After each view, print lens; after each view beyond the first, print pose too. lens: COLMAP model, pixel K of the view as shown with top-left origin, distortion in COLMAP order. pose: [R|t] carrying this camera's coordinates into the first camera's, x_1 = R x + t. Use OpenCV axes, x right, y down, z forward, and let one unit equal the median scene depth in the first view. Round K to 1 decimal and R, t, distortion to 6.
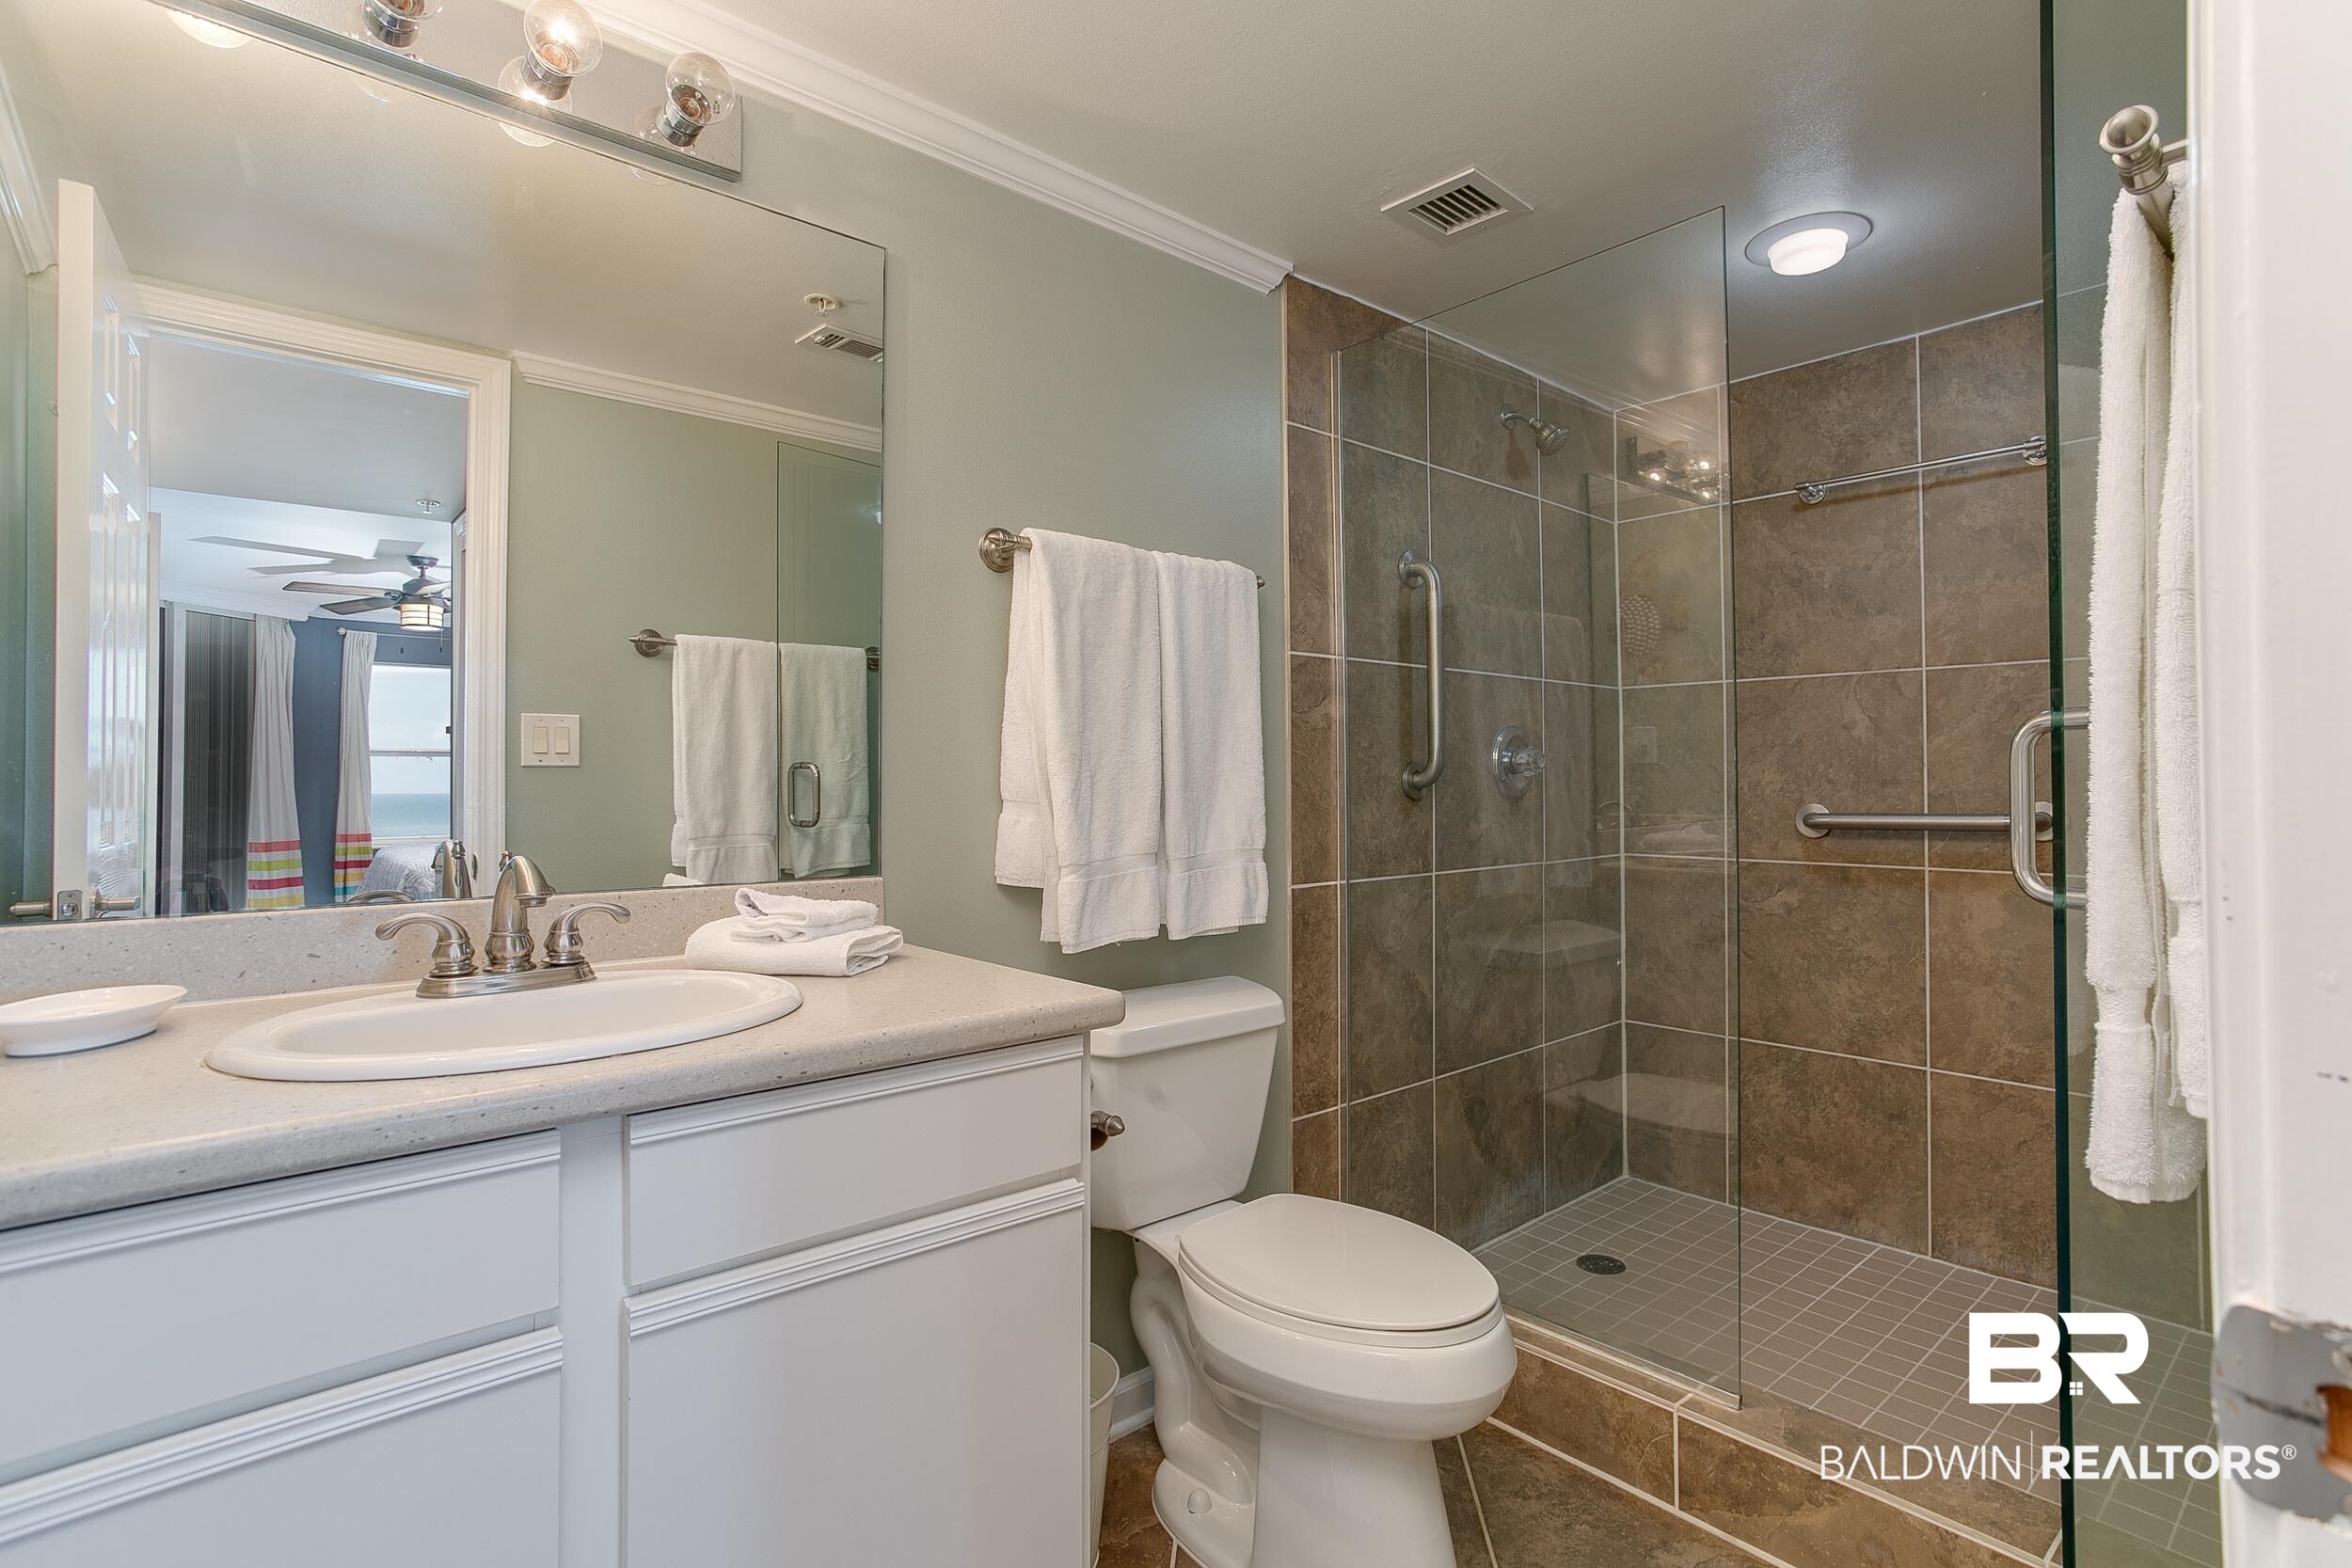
lens RADIAL K [[1135.4, 0, 1185.4], [0, 1135.4, 782.5], [0, 0, 1]] dist [-0.022942, 0.005119]
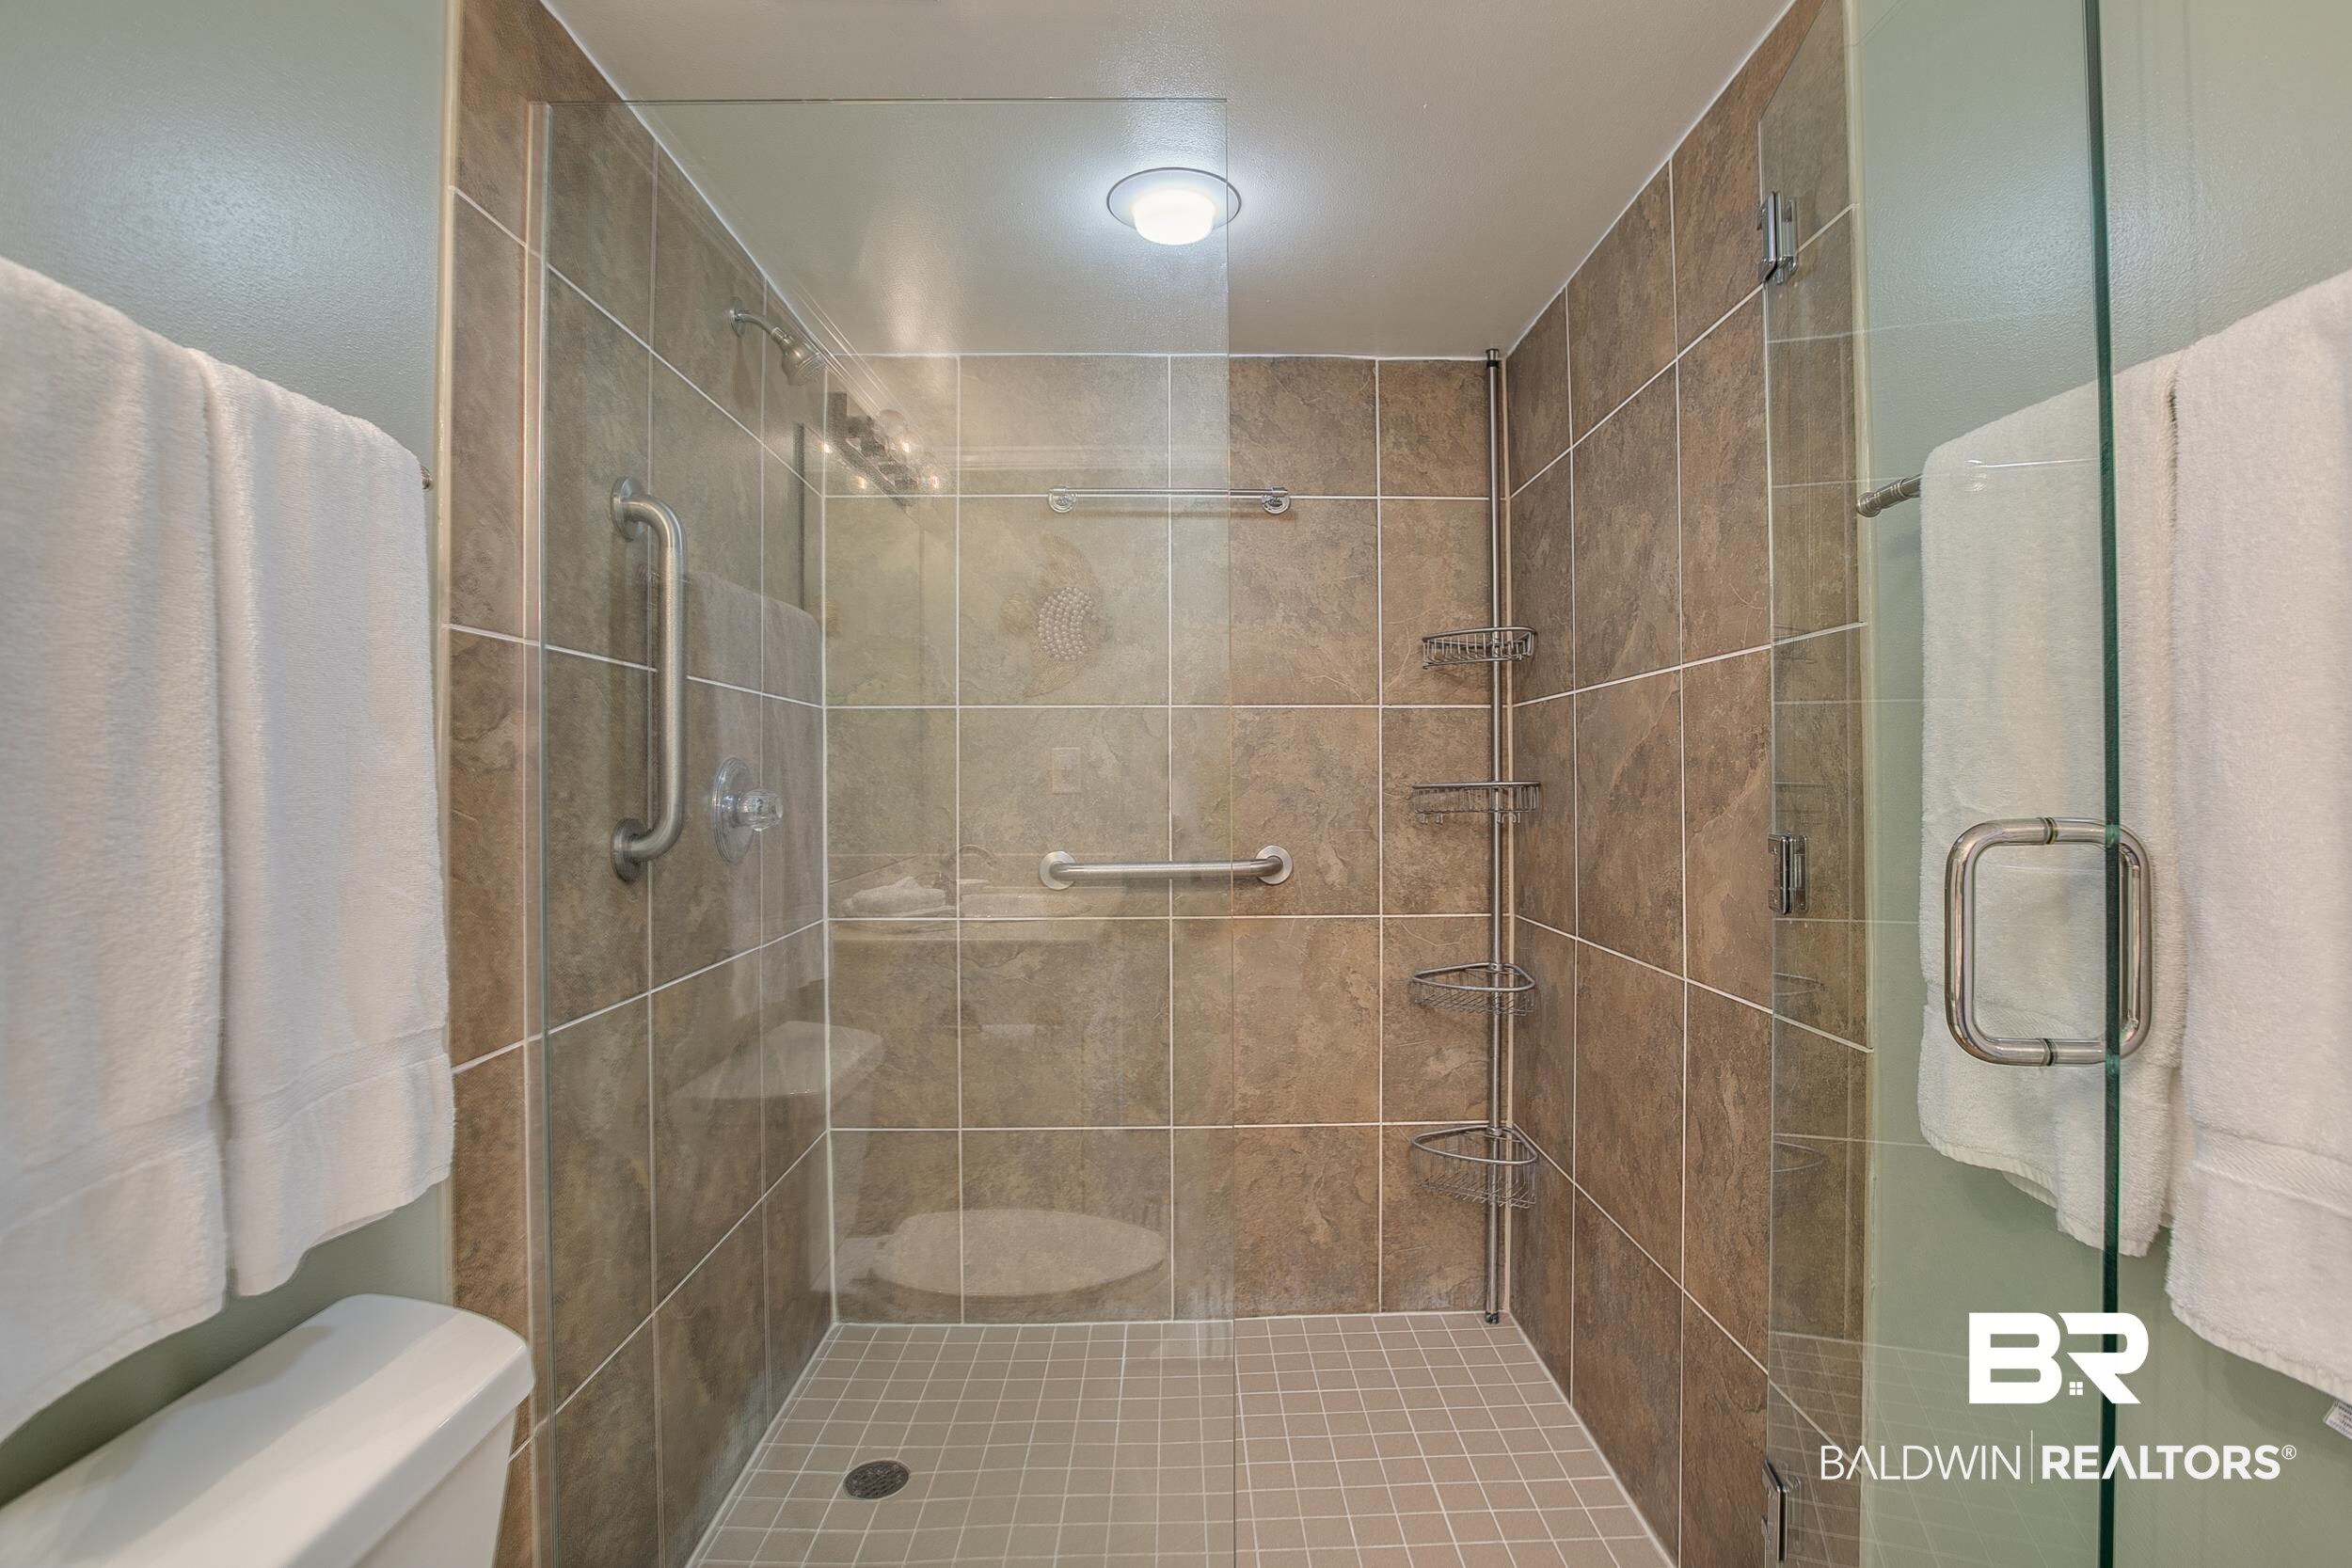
lens RADIAL K [[1159.7, 0, 1180.1], [0, 1159.7, 776.0], [0, 0, 1]] dist [-0.044044, 0.004141]
pose [[0.649347, 0.001736, 0.760490, -0.080666], [0.006648, 0.999946, -0.007958, -0.035504], [-0.760463, 0.010223, 0.649301, 0.367174]]
